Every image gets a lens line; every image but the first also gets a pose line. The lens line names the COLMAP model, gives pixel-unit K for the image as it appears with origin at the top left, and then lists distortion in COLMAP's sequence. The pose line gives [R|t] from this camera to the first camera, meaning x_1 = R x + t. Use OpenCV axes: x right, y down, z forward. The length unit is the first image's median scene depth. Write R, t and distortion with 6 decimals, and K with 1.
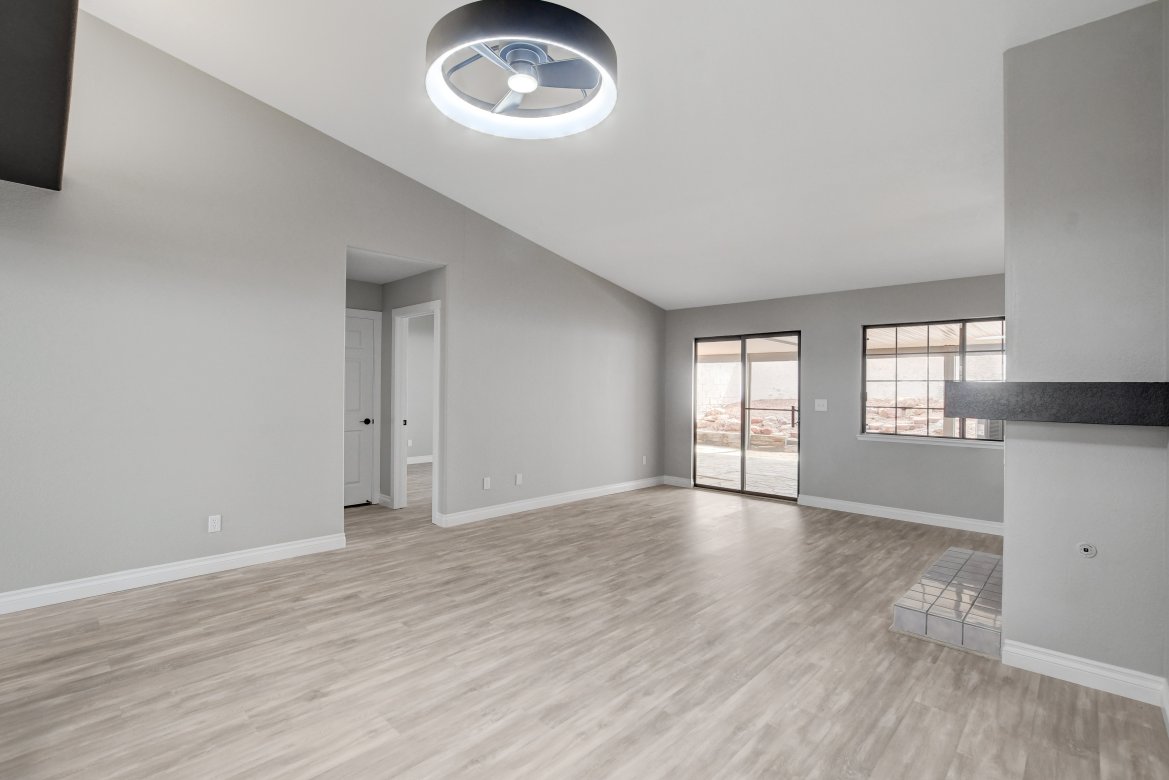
lens RADIAL K [[535.8, 0, 573.5], [0, 535.8, 386.1], [0, 0, 1]] dist [-0.028242, 0.002296]
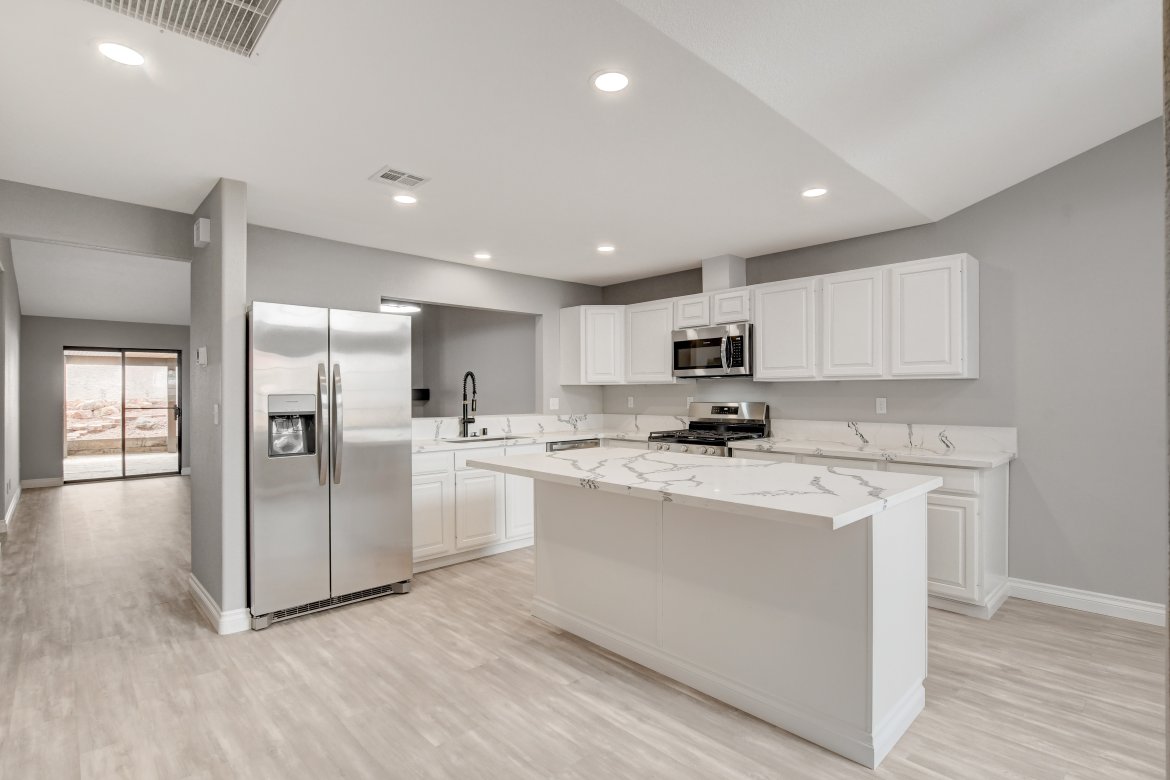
lens RADIAL K [[559.3, 0, 580.3], [0, 559.3, 390.6], [0, 0, 1]] dist [-0.022586, -0.000823]
pose [[0.018430, -0.006172, 0.999811, -1.652756], [0.003473, 0.999975, 0.006109, -0.006768], [-0.999824, 0.003360, 0.018451, -0.112029]]
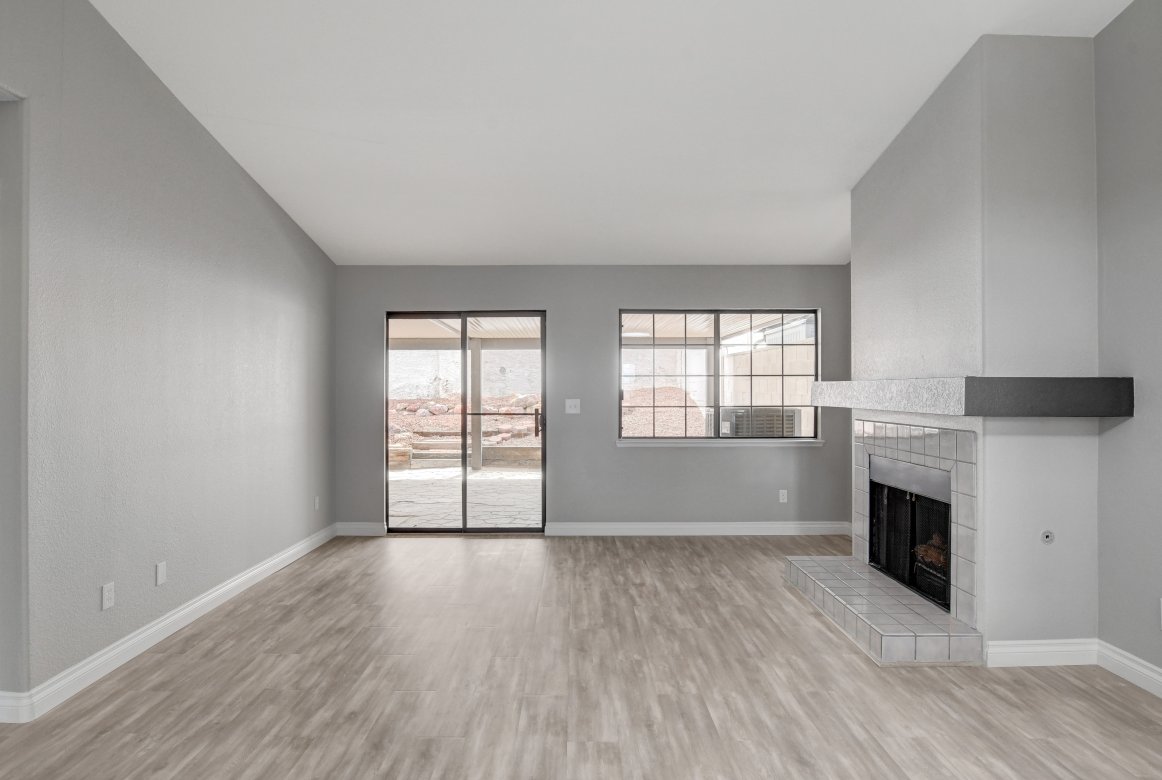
lens RADIAL K [[688.9, 0, 568.8], [0, 688.9, 380.8], [0, 0, 1]] dist [-0.019154, -0.001871]
pose [[0.715096, -0.003236, 0.699019, -0.414008], [0.005875, 0.999982, -0.001381, -0.001238], [-0.699002, 0.005094, 0.715102, 0.431959]]
